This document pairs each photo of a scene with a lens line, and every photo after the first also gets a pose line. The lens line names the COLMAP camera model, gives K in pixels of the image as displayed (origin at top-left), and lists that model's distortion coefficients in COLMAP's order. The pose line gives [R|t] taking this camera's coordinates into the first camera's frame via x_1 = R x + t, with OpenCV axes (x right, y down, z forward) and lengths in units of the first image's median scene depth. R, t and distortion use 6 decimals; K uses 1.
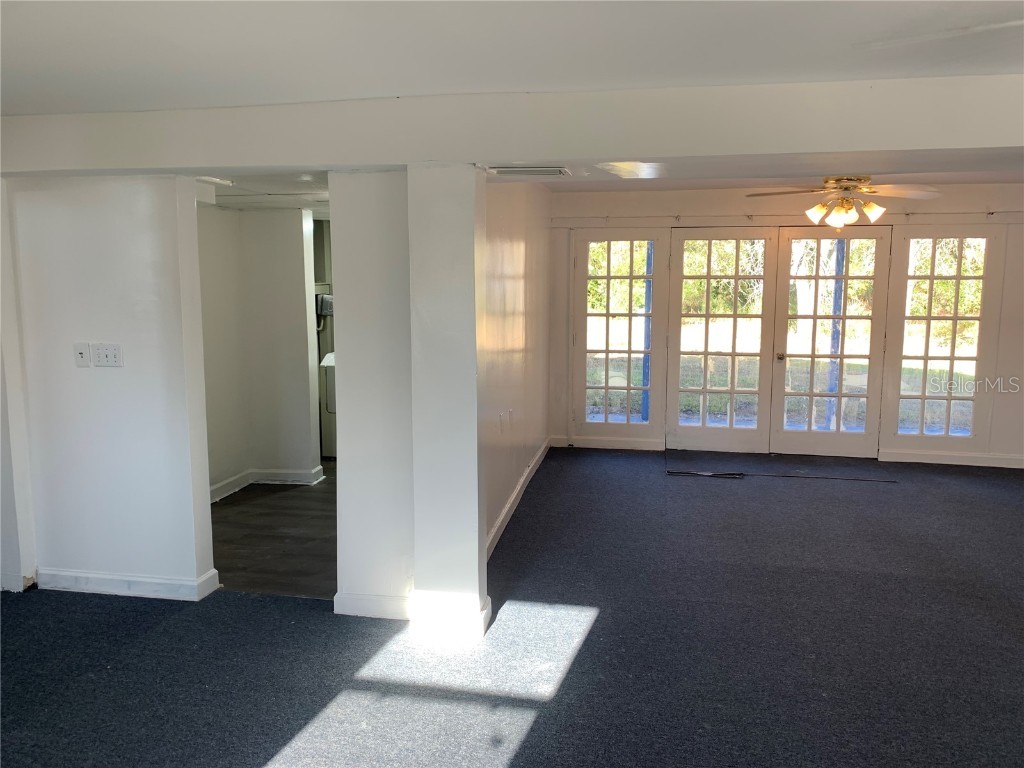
lens RADIAL K [[769.0, 0, 519.1], [0, 769.0, 373.6], [0, 0, 1]] dist [0.022348, -0.016134]
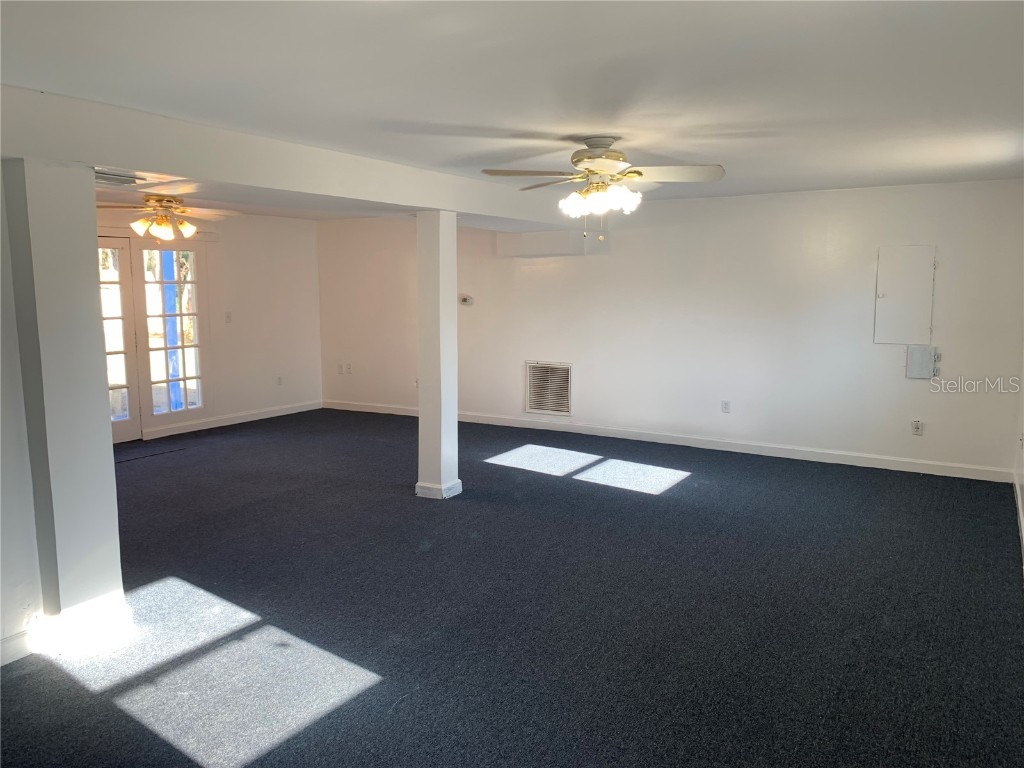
lens RADIAL K [[769.0, 0, 515.2], [0, 769.0, 384.1], [0, 0, 1]] dist [0.022348, -0.016134]
pose [[0.345276, -0.128059, 0.929723, -0.413789], [0.123284, 0.988251, 0.090336, -0.006483], [-0.930369, 0.083430, 0.357007, 0.059923]]
